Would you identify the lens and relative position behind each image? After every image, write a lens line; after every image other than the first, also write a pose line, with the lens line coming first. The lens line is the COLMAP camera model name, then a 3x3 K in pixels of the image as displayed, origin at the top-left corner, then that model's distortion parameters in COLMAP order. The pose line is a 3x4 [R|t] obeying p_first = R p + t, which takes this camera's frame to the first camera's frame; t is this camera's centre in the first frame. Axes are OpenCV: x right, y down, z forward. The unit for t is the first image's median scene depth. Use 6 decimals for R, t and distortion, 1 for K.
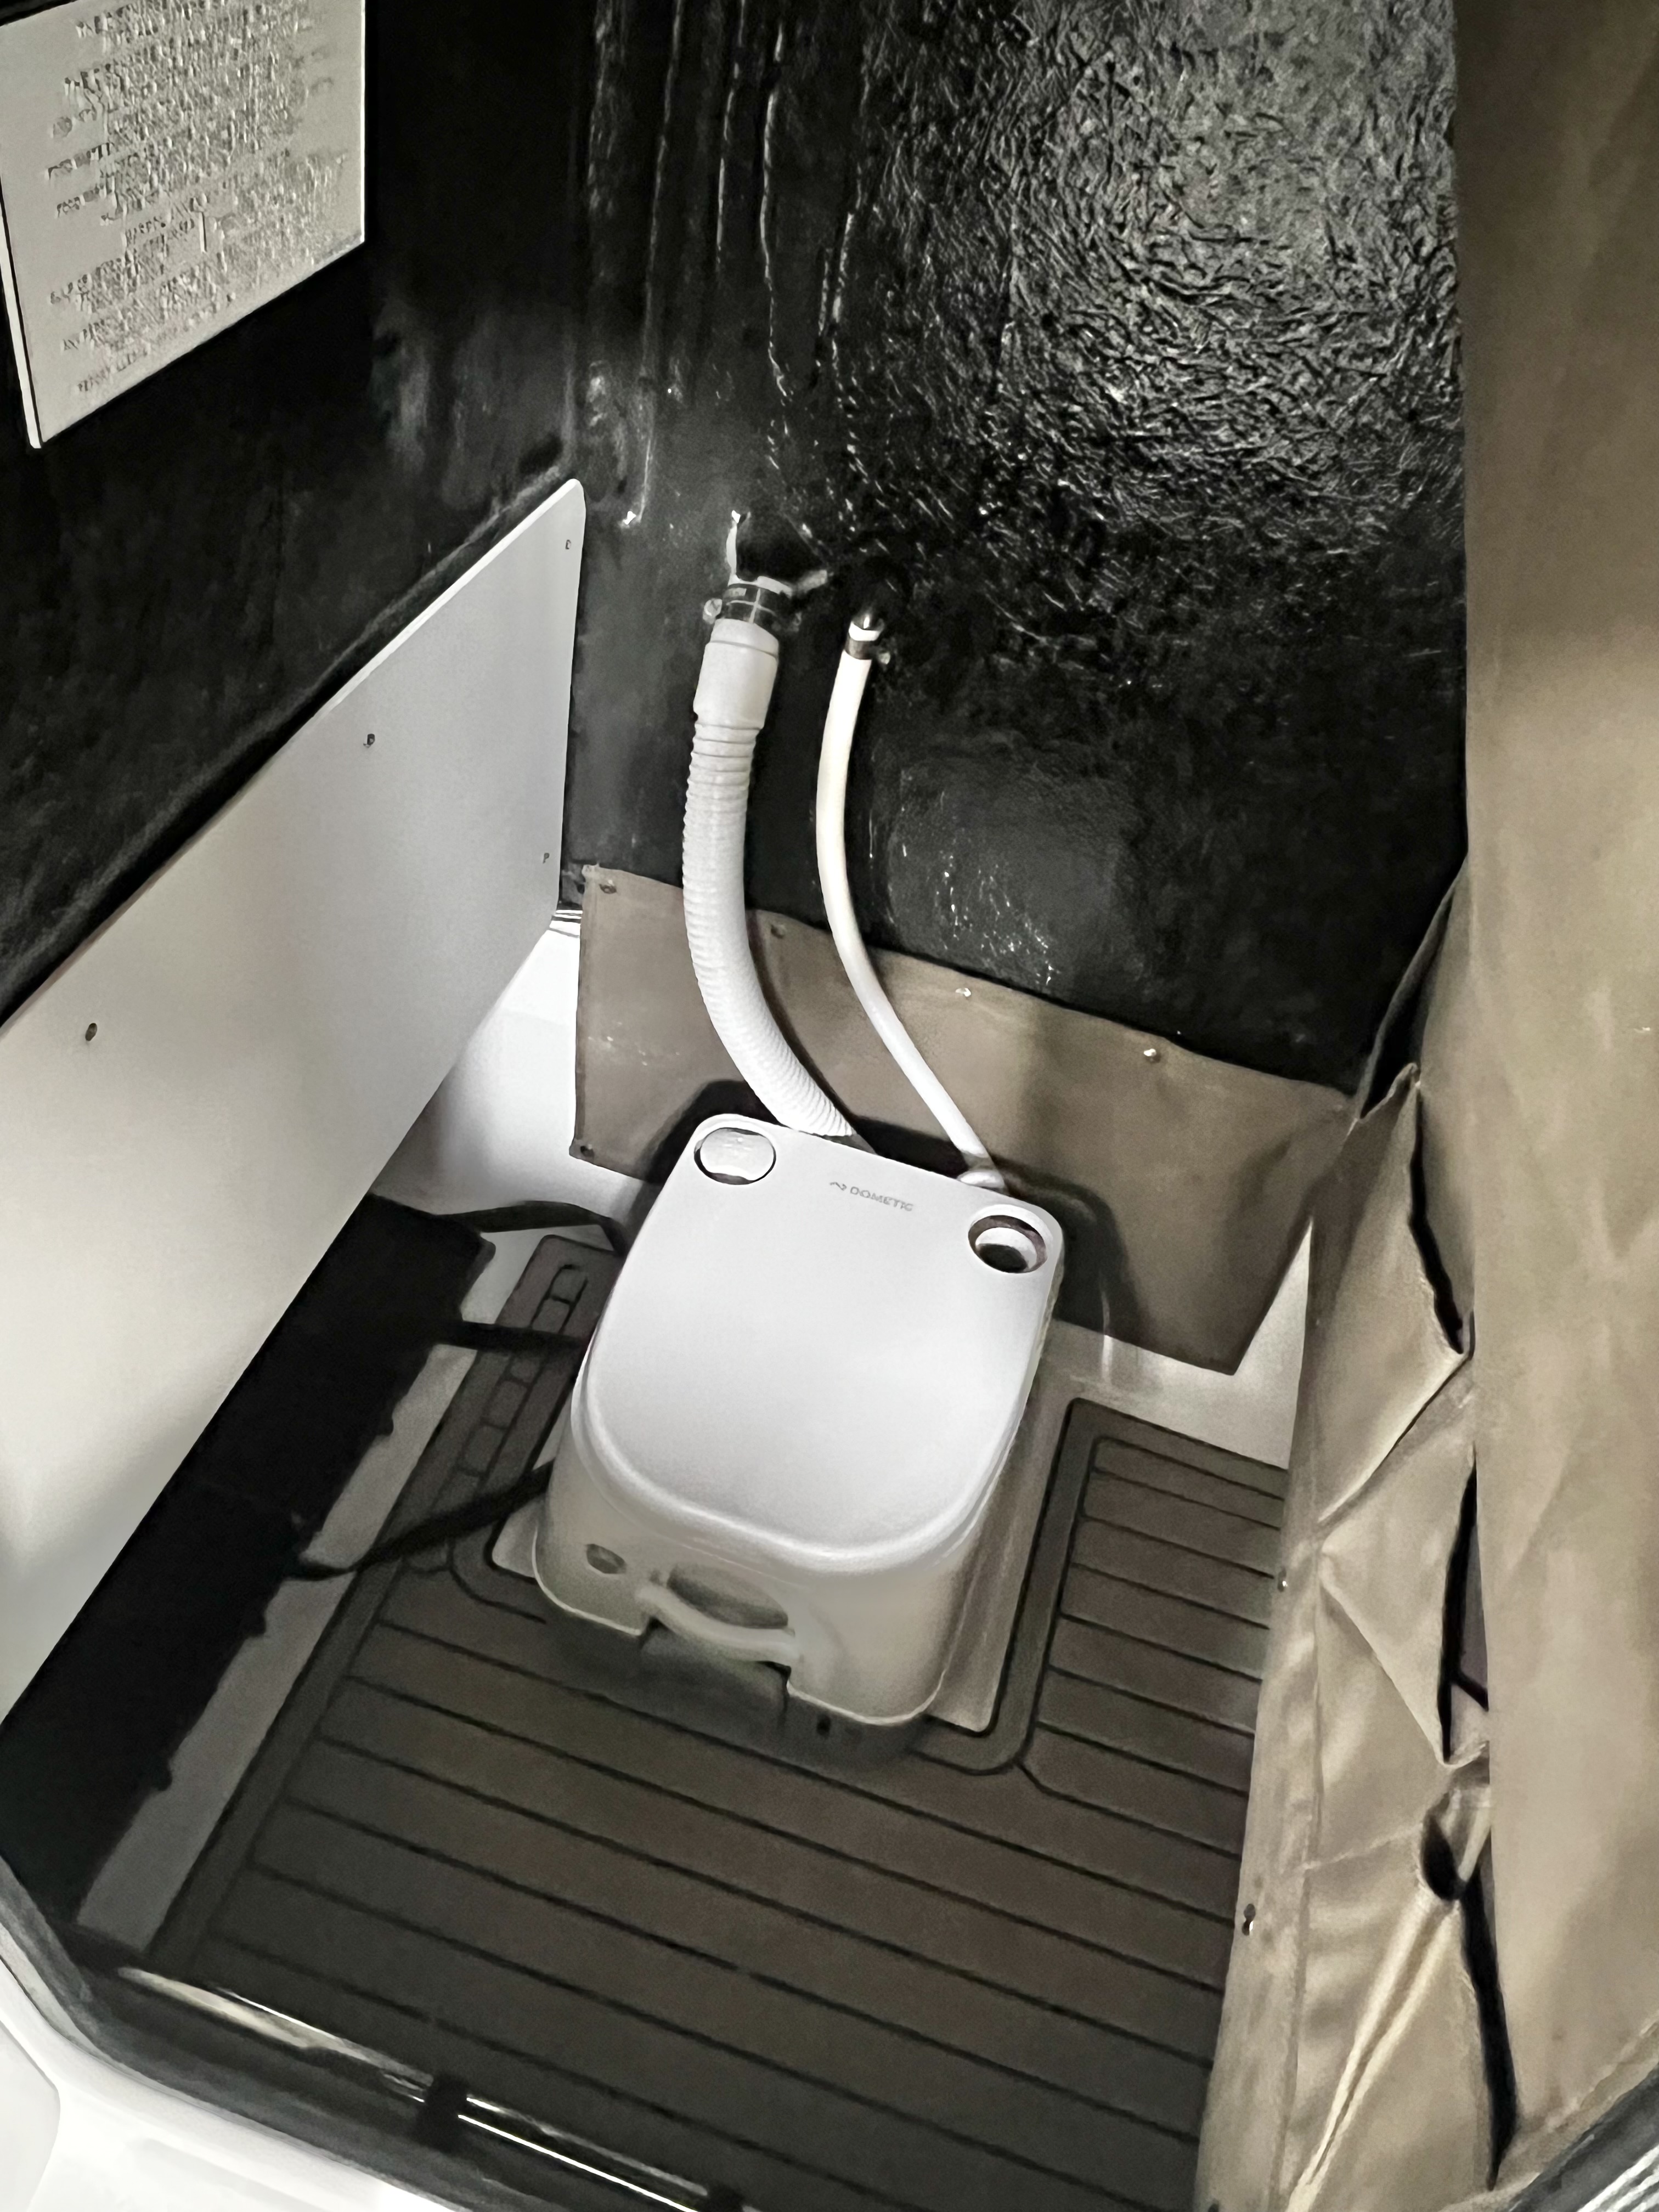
lens RADIAL K [[1597.5, 0, 829.5], [0, 1597.5, 1106.0], [0, 0, 1]] dist [0.008220, 0.003608]
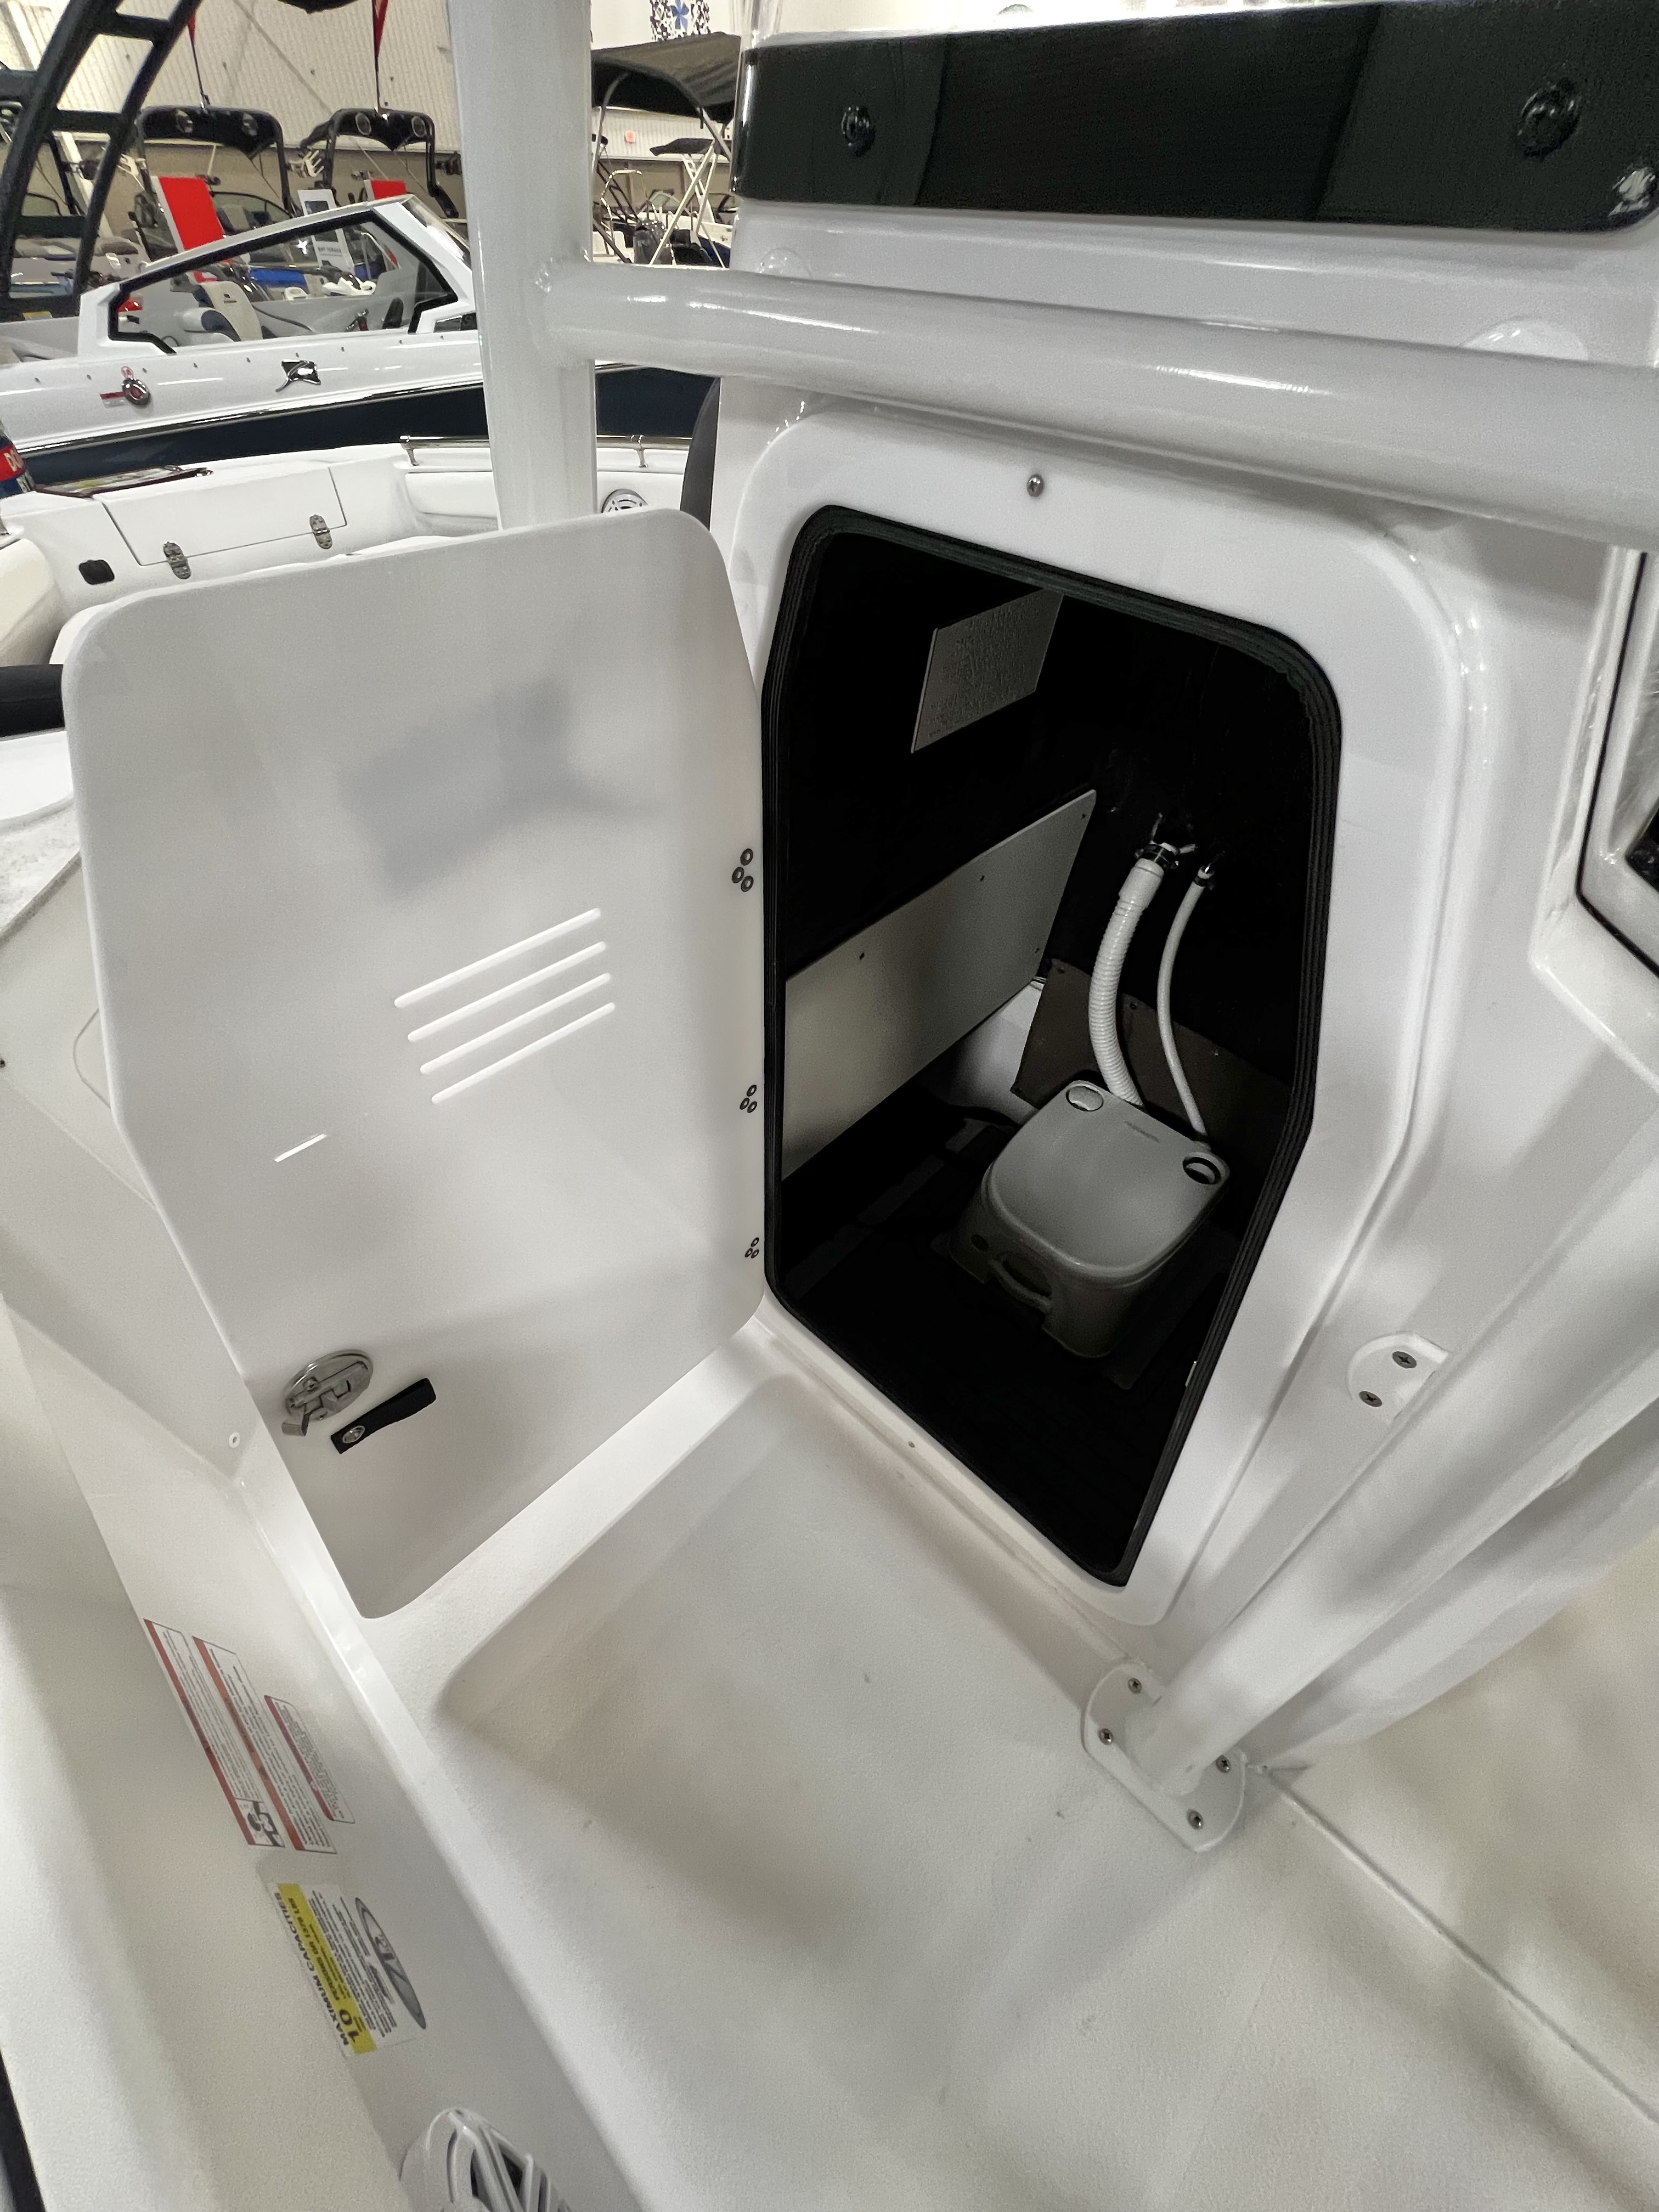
lens RADIAL K [[894.8, 0, 829.5], [0, 894.8, 1106.0], [0, 0, 1]] dist [-0.001226, -0.000035]
pose [[0.899024, 0.259923, -0.352415, 0.062434], [-0.274085, 0.961653, 0.010066, 0.124862], [0.341518, 0.087542, 0.935790, -0.276074]]
